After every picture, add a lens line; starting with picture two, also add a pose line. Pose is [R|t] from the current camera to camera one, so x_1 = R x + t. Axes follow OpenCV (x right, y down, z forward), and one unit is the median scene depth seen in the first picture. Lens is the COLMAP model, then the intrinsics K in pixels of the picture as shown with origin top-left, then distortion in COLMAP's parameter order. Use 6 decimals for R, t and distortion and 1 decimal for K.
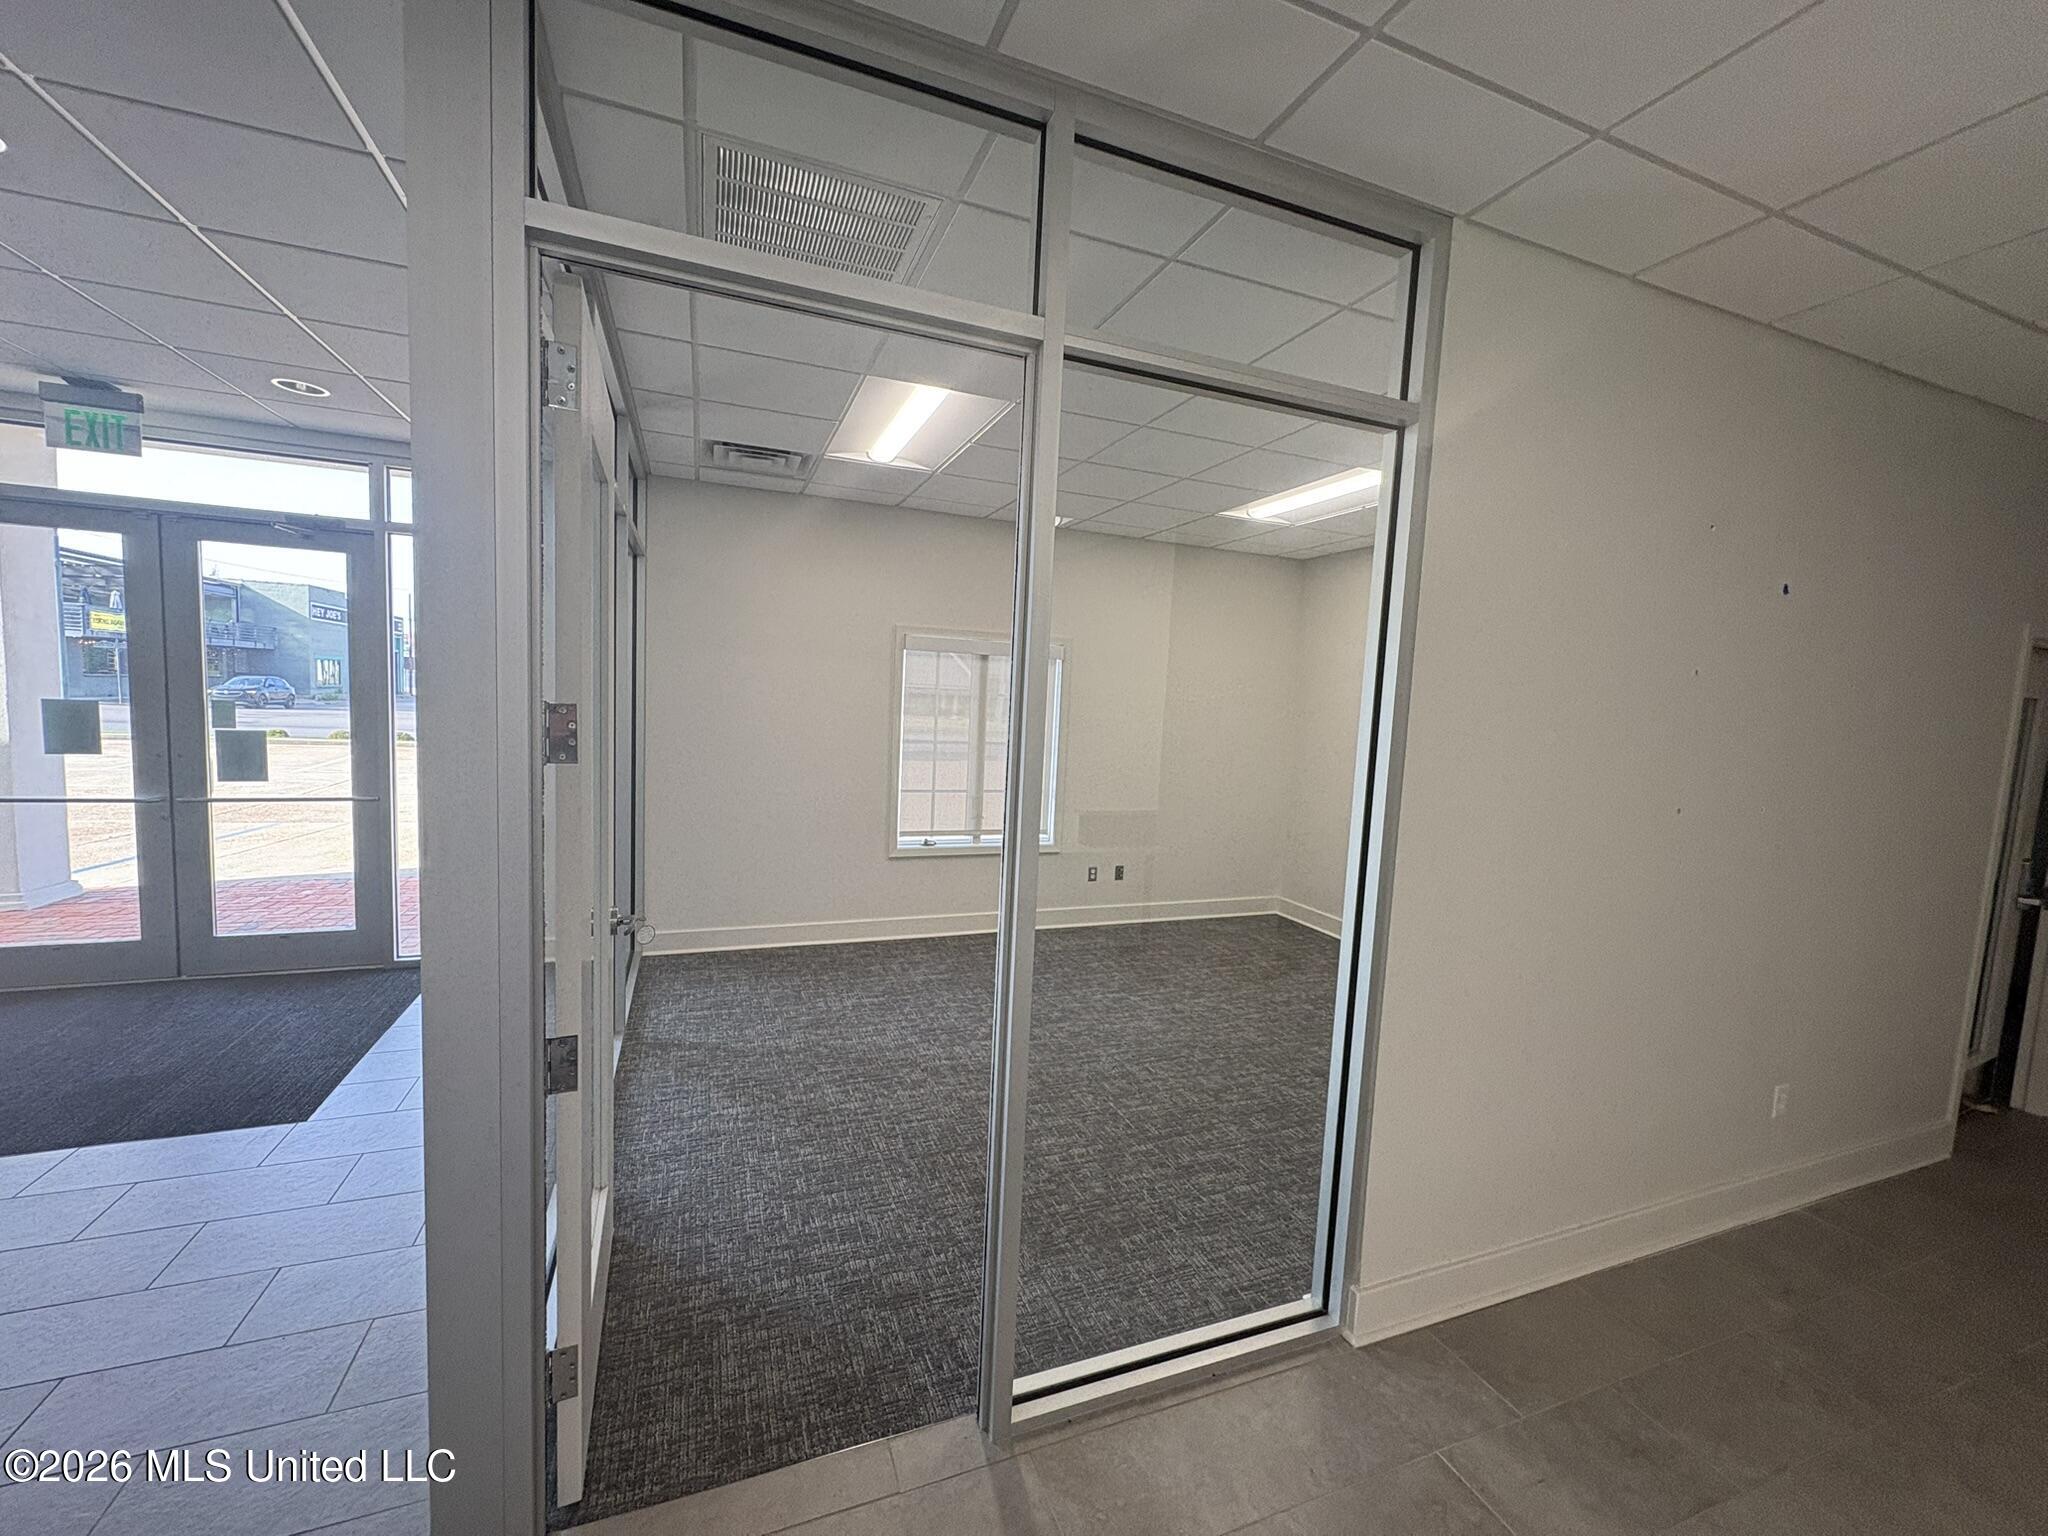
lens RADIAL K [[815.3, 0, 1022.4], [0, 815.3, 771.0], [0, 0, 1]] dist [0.000735, -0.000985]
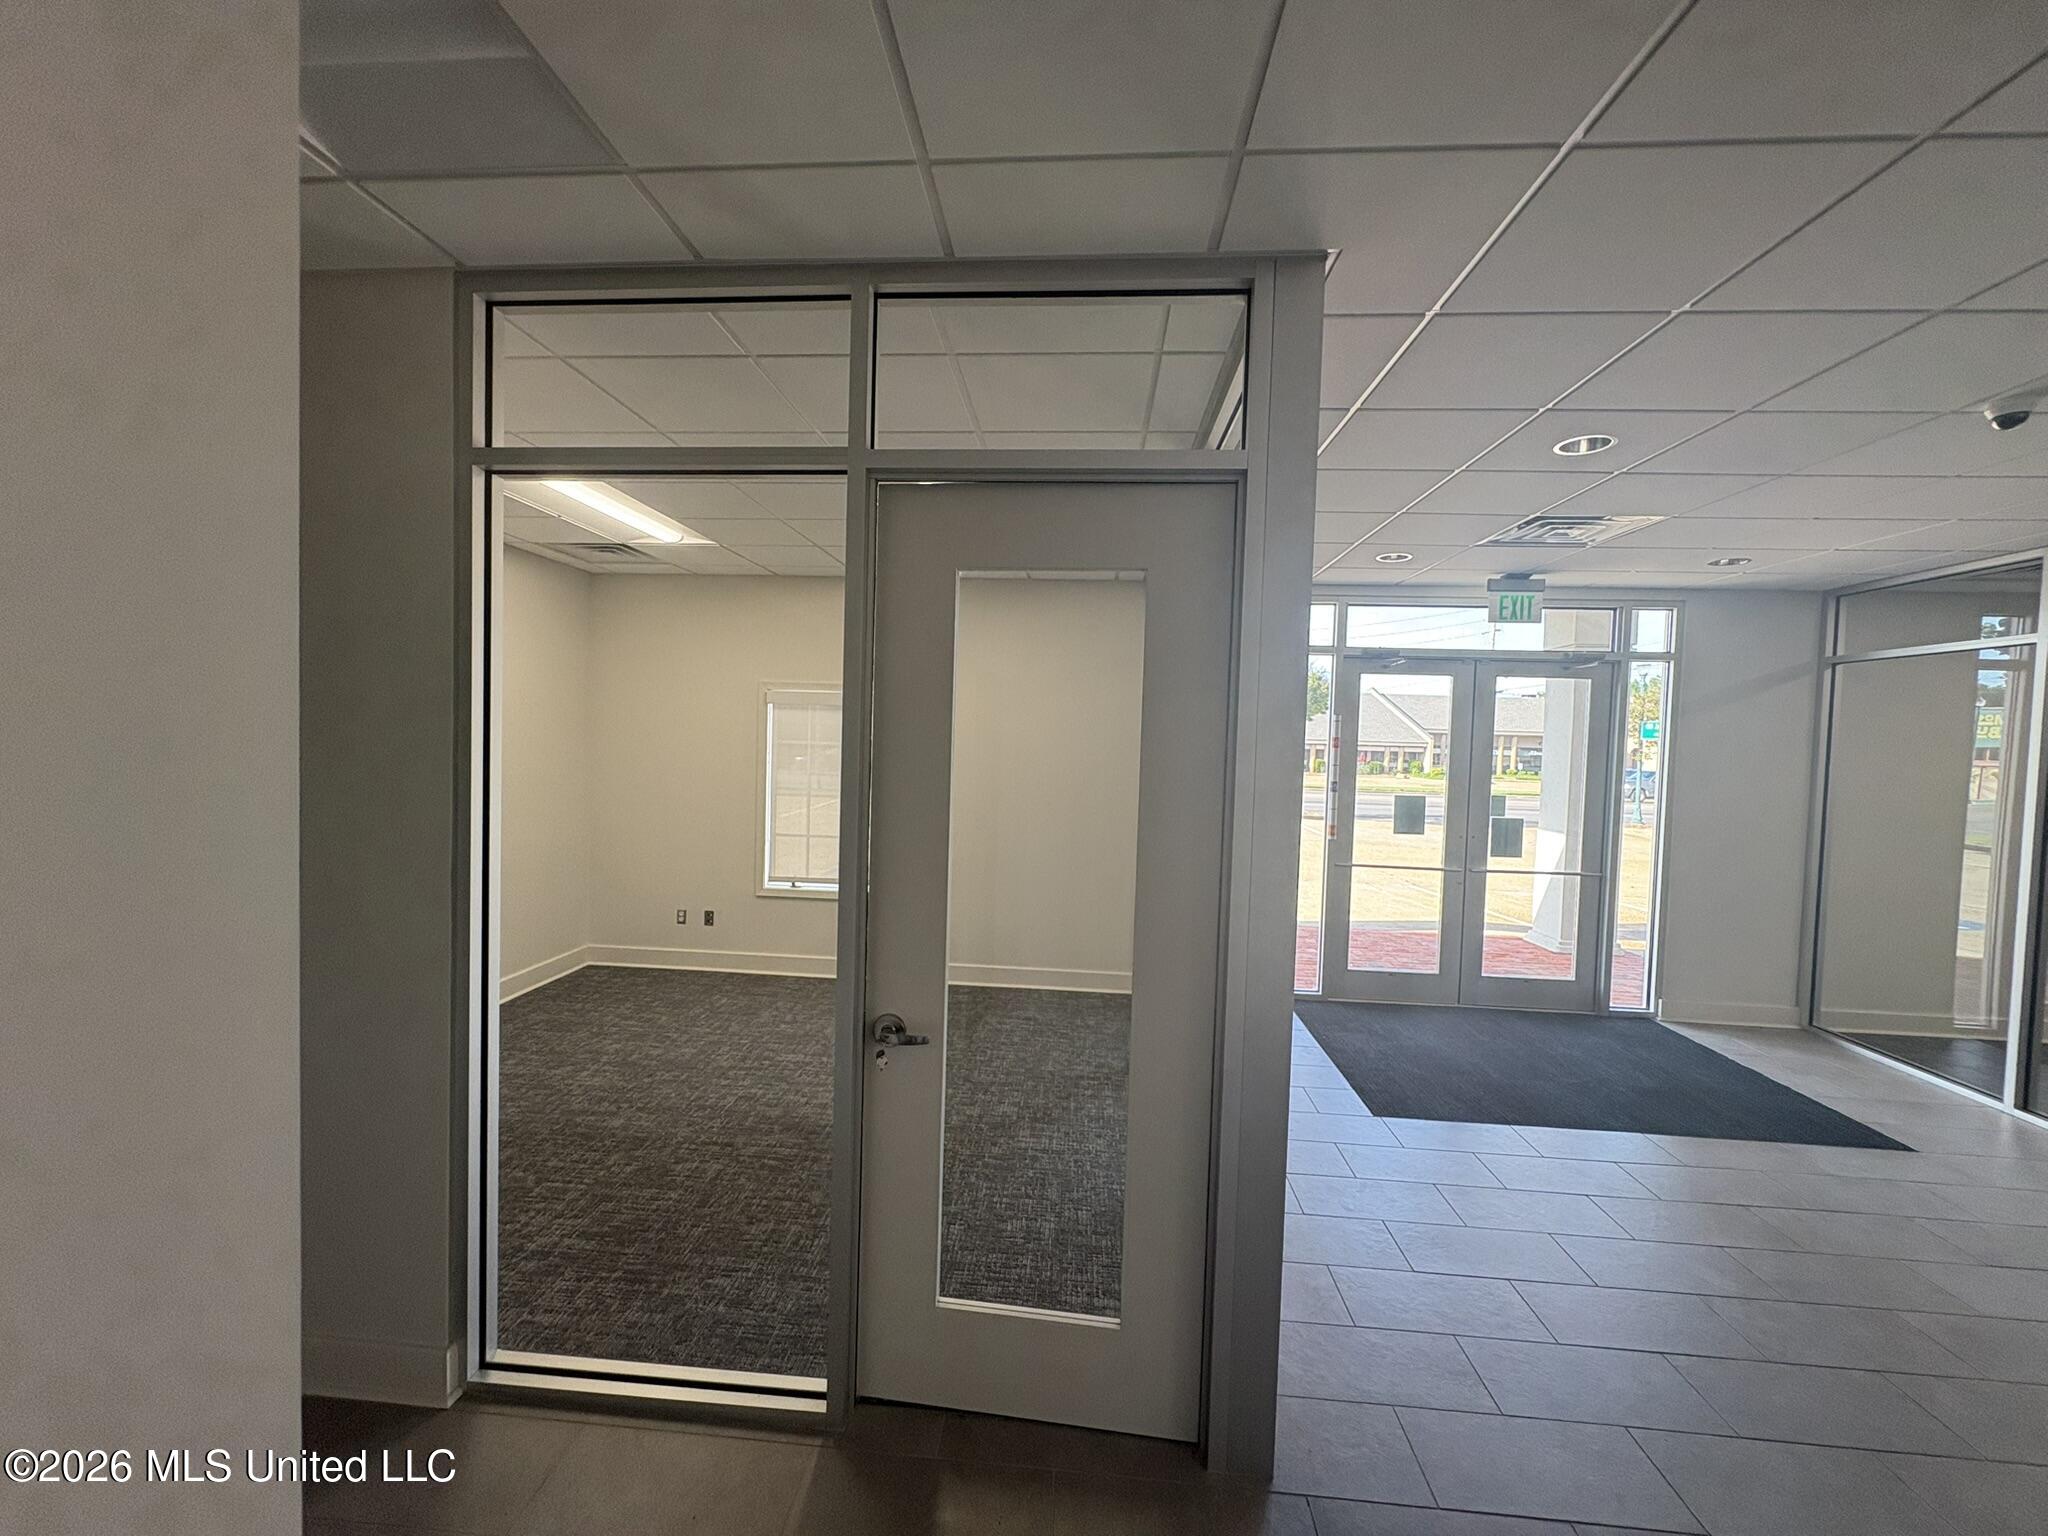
lens RADIAL K [[820.6, 0, 1024.0], [0, 820.6, 768.0], [0, 0, 1]] dist [0.000607, -0.000398]
pose [[0.901653, -0.005338, -0.432427, -1.072296], [-0.025268, 0.997565, -0.065001, -0.024330], [0.431721, 0.069535, 0.899323, -0.514056]]
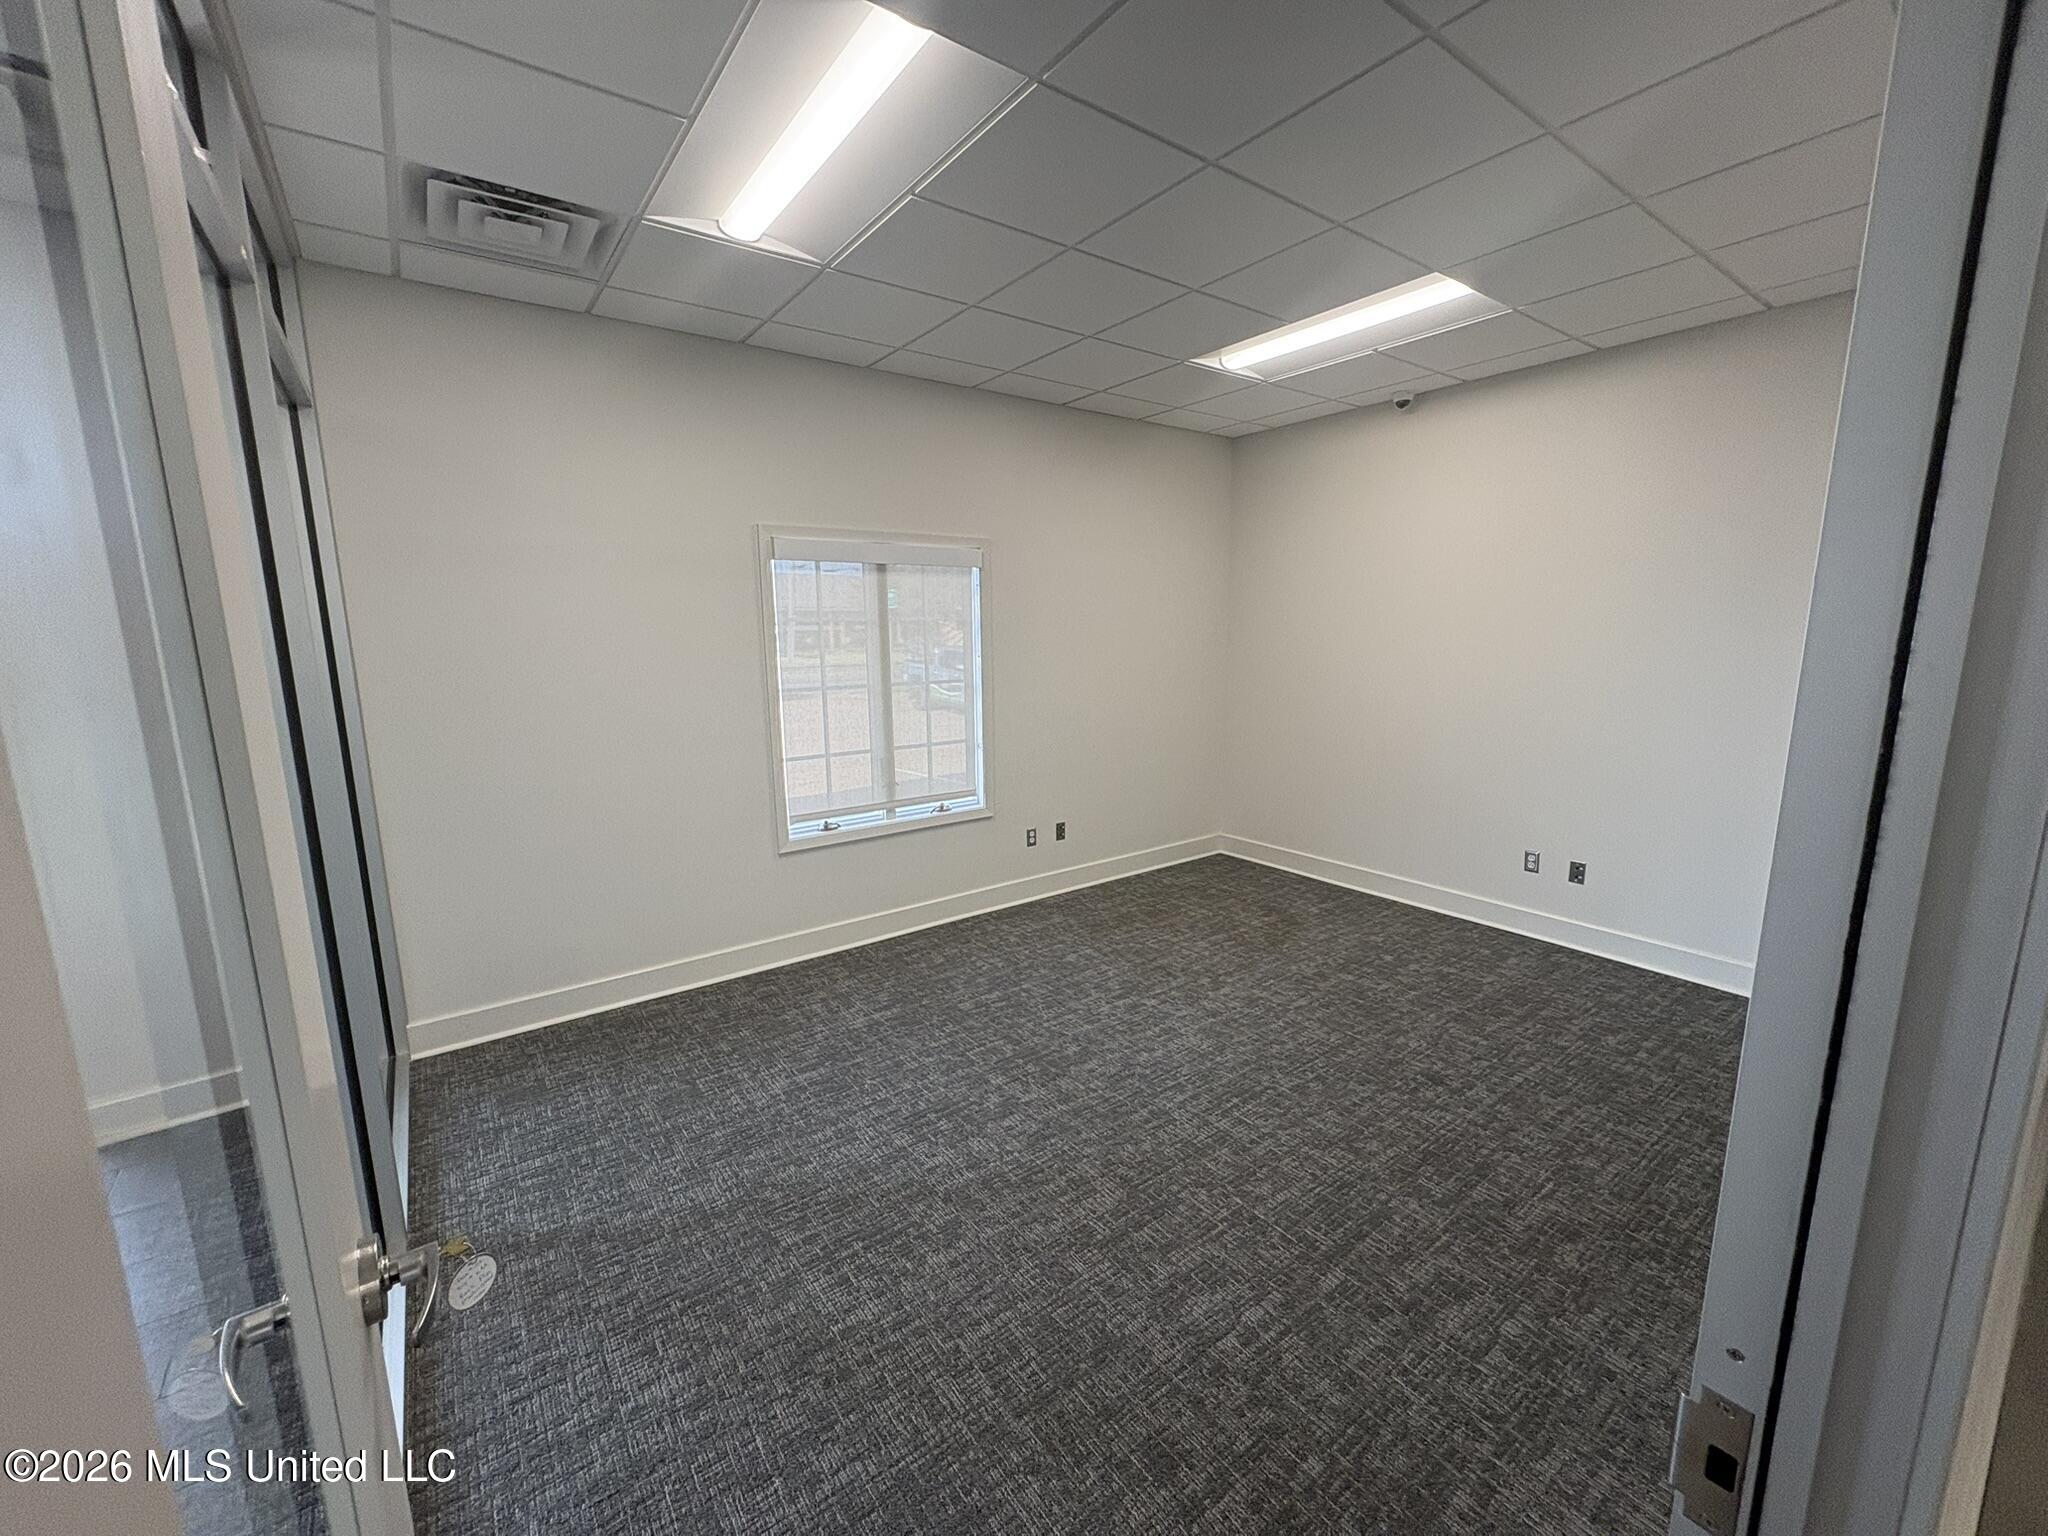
lens RADIAL K [[814.2, 0, 1021.2], [0, 814.2, 769.6], [0, 0, 1]] dist [0.001617, -0.000438]
pose [[0.965278, -0.101133, 0.240855, -0.155000], [0.079740, 0.992085, 0.096995, -0.026659], [-0.248758, -0.074422, 0.965702, 0.321891]]
